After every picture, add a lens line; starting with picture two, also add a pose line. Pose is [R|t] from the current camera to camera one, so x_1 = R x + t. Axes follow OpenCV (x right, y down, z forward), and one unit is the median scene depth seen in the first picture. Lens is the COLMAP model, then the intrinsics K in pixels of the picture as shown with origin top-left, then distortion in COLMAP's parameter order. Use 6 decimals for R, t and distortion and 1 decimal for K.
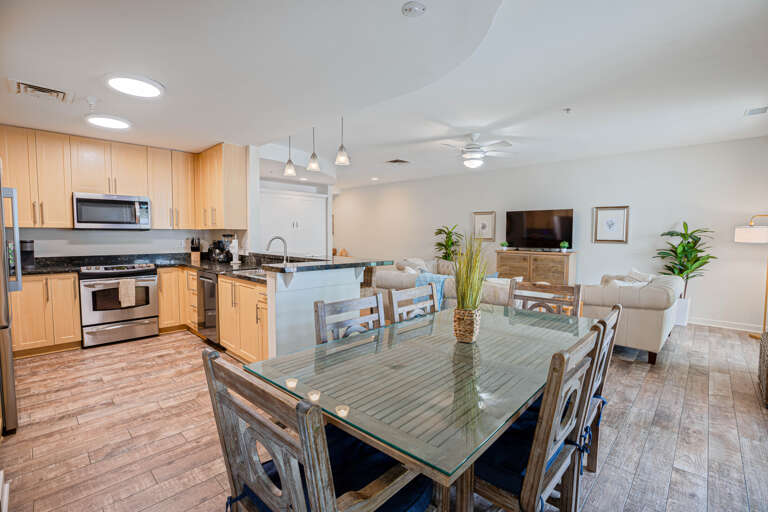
lens RADIAL K [[344.7, 0, 384.0], [0, 344.7, 256.0], [0, 0, 1]] dist [0.000190, 0.000428]
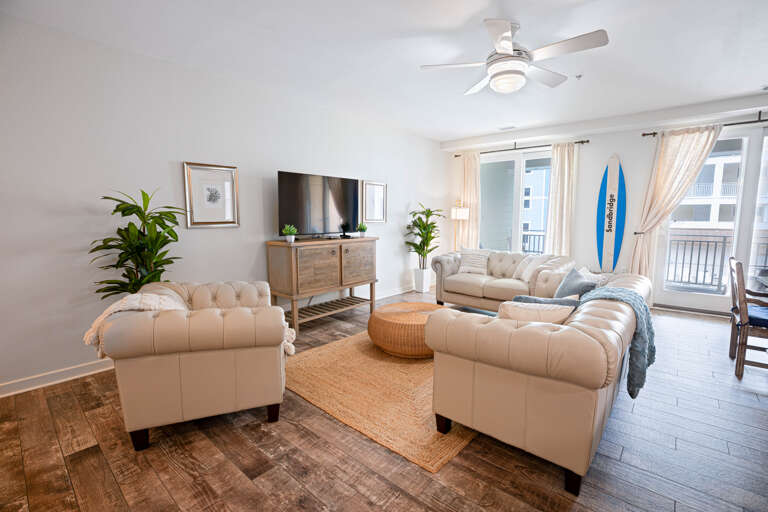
lens RADIAL K [[339.3, 0, 384.0], [0, 339.3, 256.0], [0, 0, 1]] dist [-0.076198, 0.020023]
pose [[-0.044286, -0.118021, 0.992023, -0.314311], [0.067888, 0.990346, 0.120852, -0.081476], [-0.996710, 0.072698, -0.035847, 1.461051]]
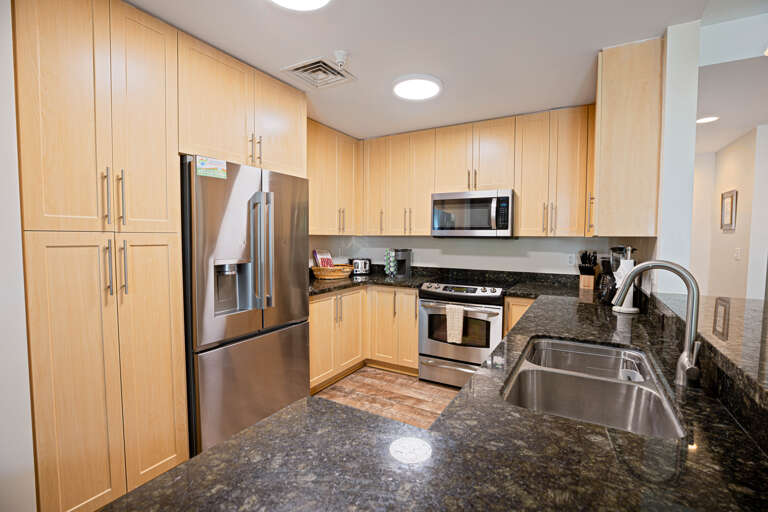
lens RADIAL K [[351.7, 0, 384.0], [0, 351.7, 256.0], [0, 0, 1]] dist [-0.020346, -0.000038]
pose [[0.254165, 0.050875, -0.965822, -0.079437], [-0.067978, 0.997086, 0.034633, -0.052928], [0.964769, 0.056852, 0.256883, 0.654651]]
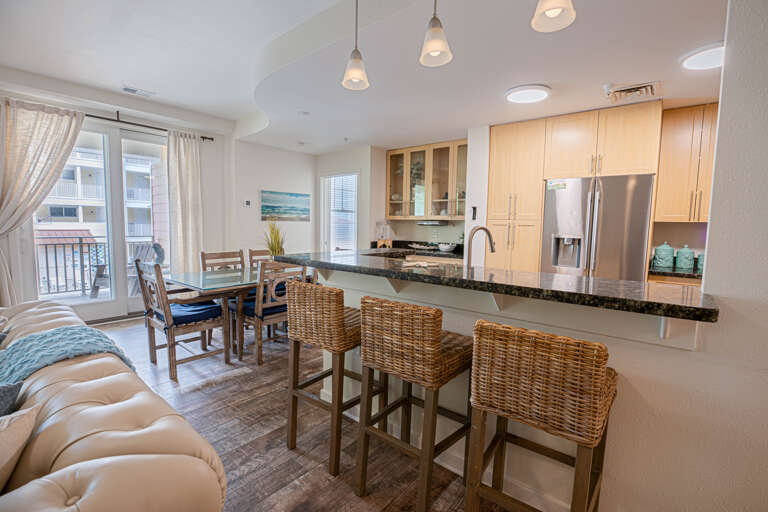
lens RADIAL K [[351.7, 0, 384.0], [0, 351.7, 256.0], [0, 0, 1]] dist [-0.020346, -0.000038]
pose [[-0.997635, -0.016100, -0.066819, -0.116699], [-0.026303, 0.987604, 0.154747, -0.074041], [0.063500, 0.156139, -0.985692, 1.411719]]
